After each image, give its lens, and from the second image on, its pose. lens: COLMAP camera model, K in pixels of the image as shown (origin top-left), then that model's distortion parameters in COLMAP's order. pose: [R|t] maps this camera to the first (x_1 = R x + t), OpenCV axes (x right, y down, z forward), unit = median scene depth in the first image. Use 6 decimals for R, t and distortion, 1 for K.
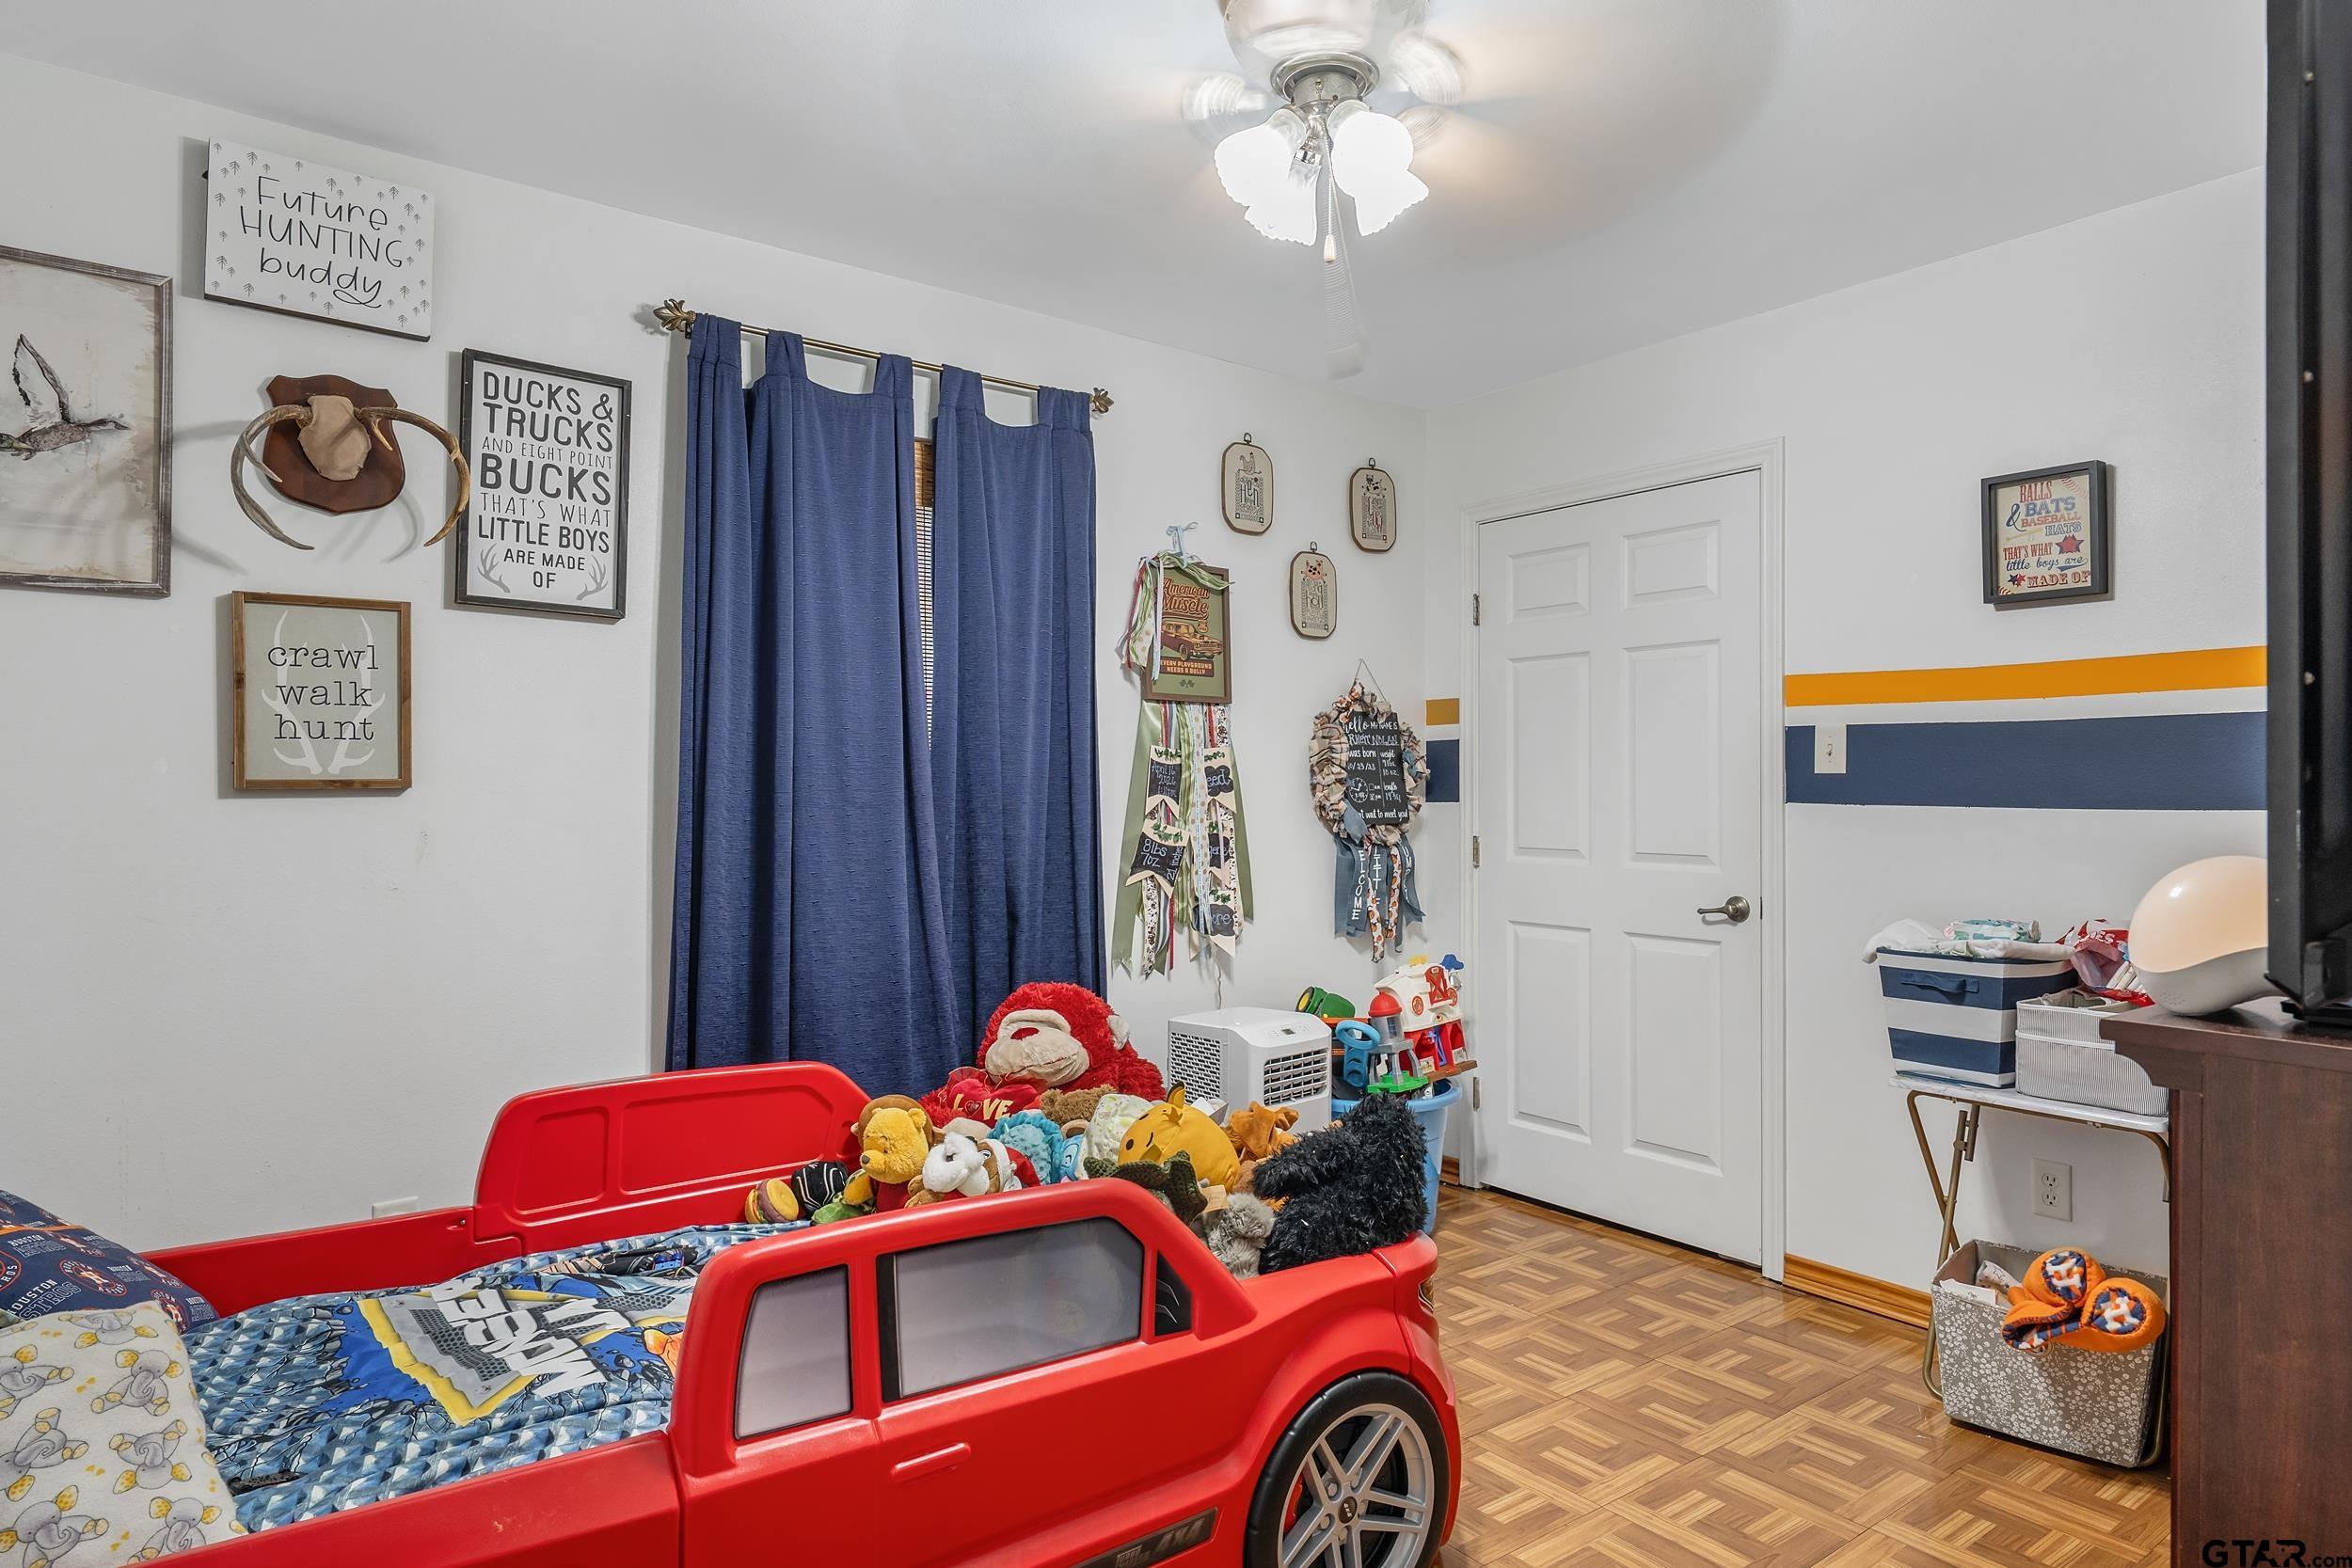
lens RADIAL K [[1340.8, 0, 1172.7], [0, 1340.8, 783.8], [0, 0, 1]] dist [0.004557, -0.002900]
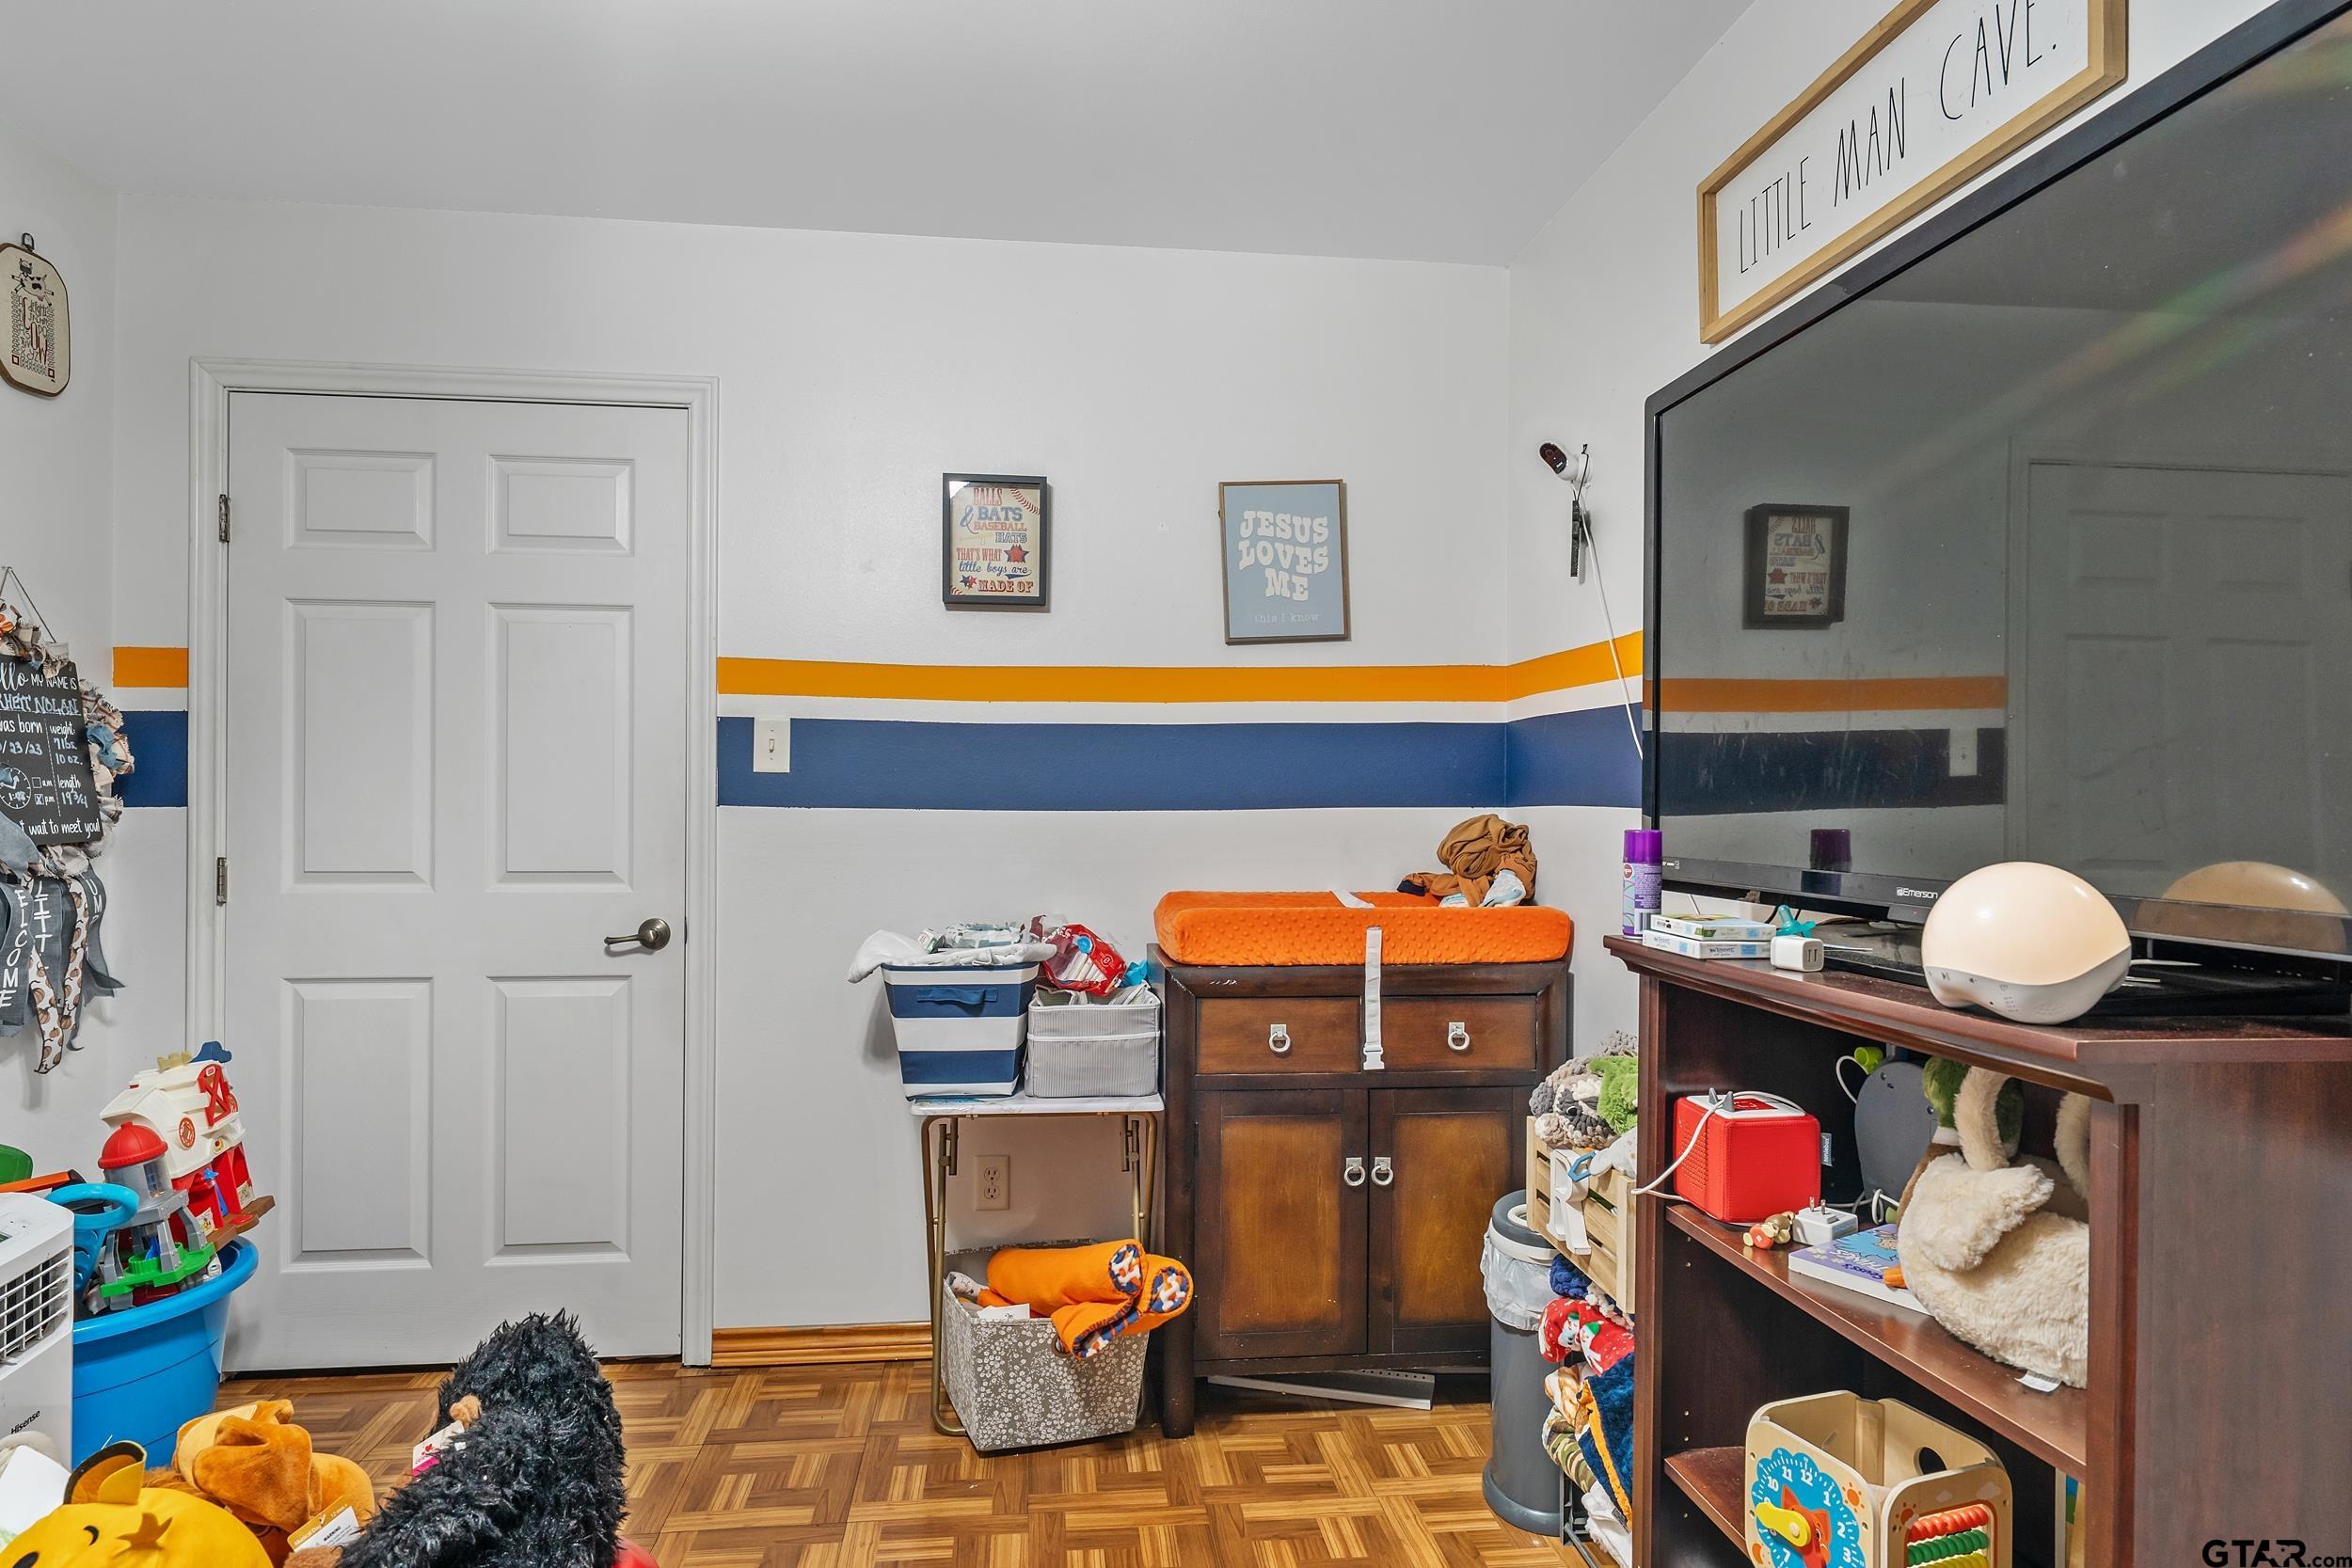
lens RADIAL K [[1340.8, 0, 1168.9], [0, 1340.8, 794.4], [0, 0, 1]] dist [0.004557, -0.002900]
pose [[0.511446, -0.000167, 0.859315, -0.131155], [-0.008855, 0.999946, 0.005464, -0.000230], [-0.859270, -0.010404, 0.511417, 0.310444]]
